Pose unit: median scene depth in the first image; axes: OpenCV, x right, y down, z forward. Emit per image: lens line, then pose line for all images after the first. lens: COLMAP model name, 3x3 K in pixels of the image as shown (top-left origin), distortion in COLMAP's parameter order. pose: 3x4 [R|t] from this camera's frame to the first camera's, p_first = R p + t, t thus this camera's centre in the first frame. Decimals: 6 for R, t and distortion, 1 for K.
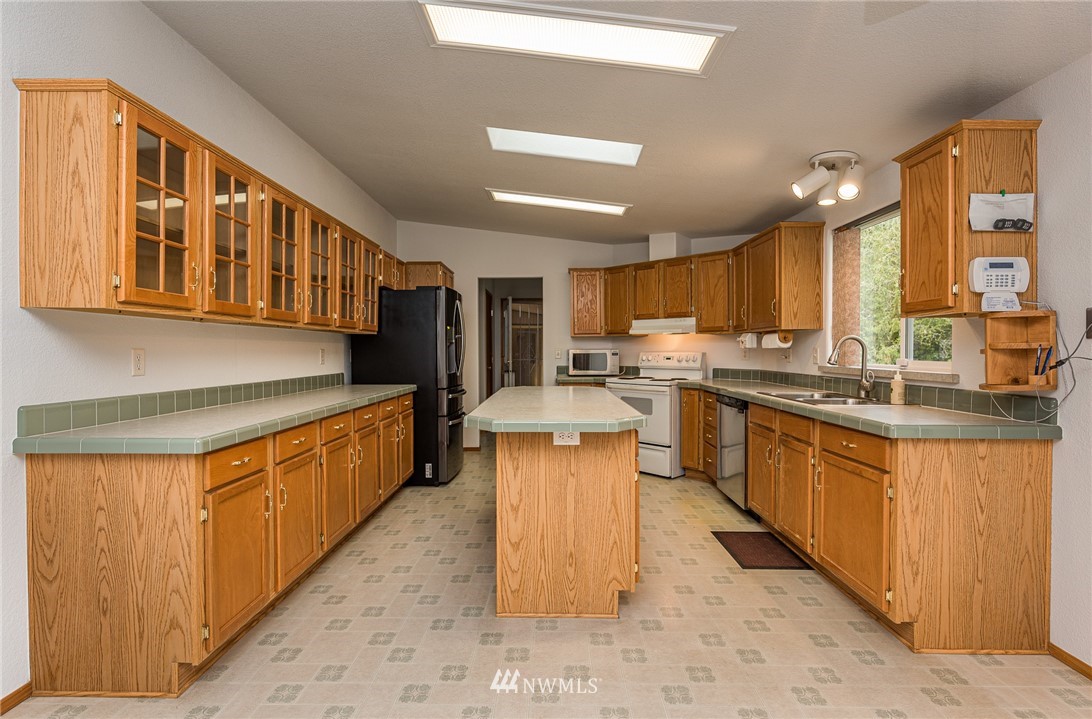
lens RADIAL K [[514.9, 0, 546.0], [0, 514.9, 359.5], [0, 0, 1]] dist [-0.000003, -0.000012]
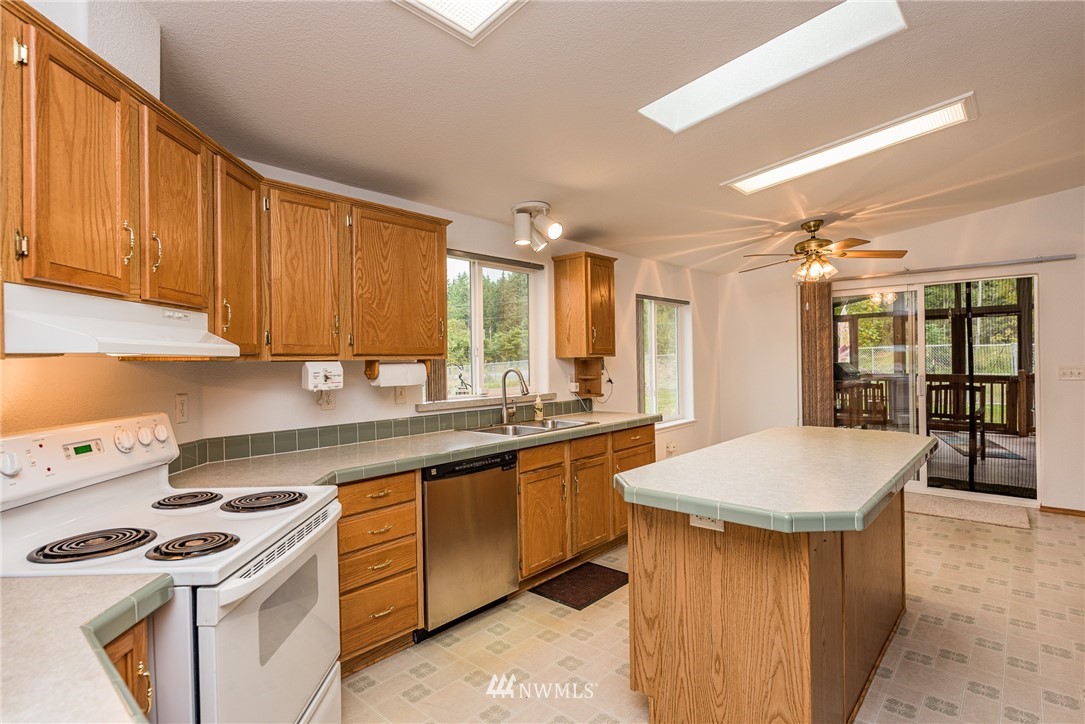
lens RADIAL K [[542.8, 0, 542.5], [0, 542.8, 362.0], [0, 0, 1]] dist [0.001019, 0.000263]
pose [[-0.754176, 0.010048, 0.656595, -0.185823], [0.027481, 0.999490, 0.016270, -0.065796], [-0.656097, 0.030314, -0.754068, 1.574533]]
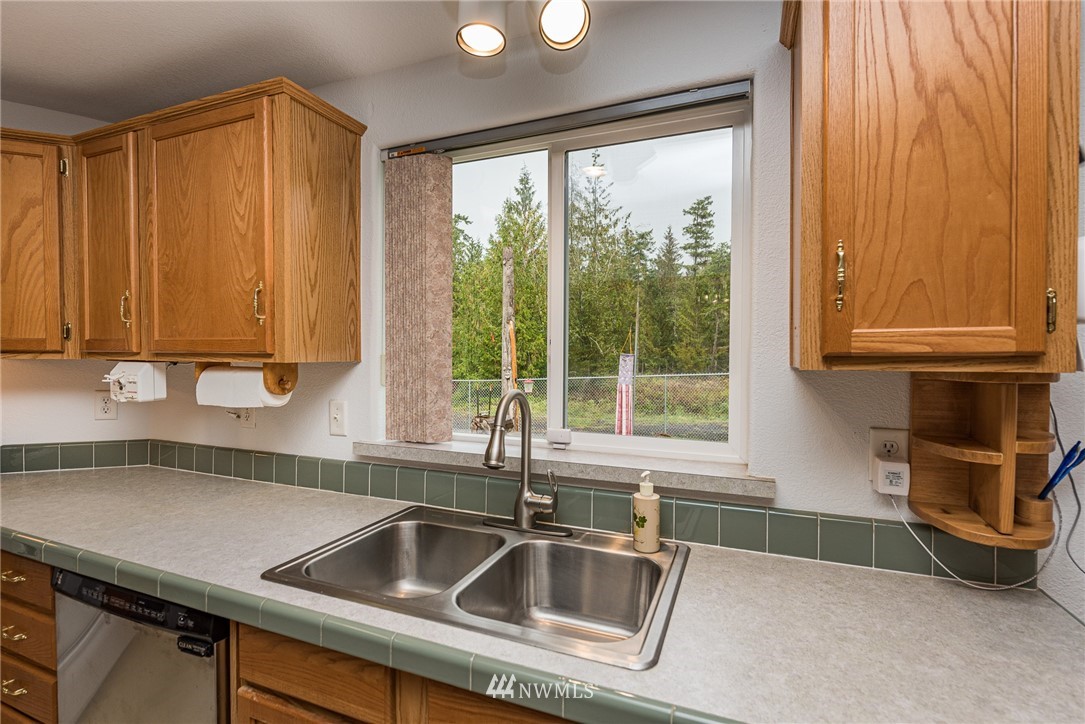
lens RADIAL K [[503.1, 0, 542.5], [0, 503.1, 362.0], [0, 0, 1]] dist [-0.000542, -0.000262]
pose [[0.369631, -0.015214, 0.929054, 0.189017], [0.013495, 0.999848, 0.011004, -0.063823], [-0.929081, 0.008470, 0.369781, 0.718517]]
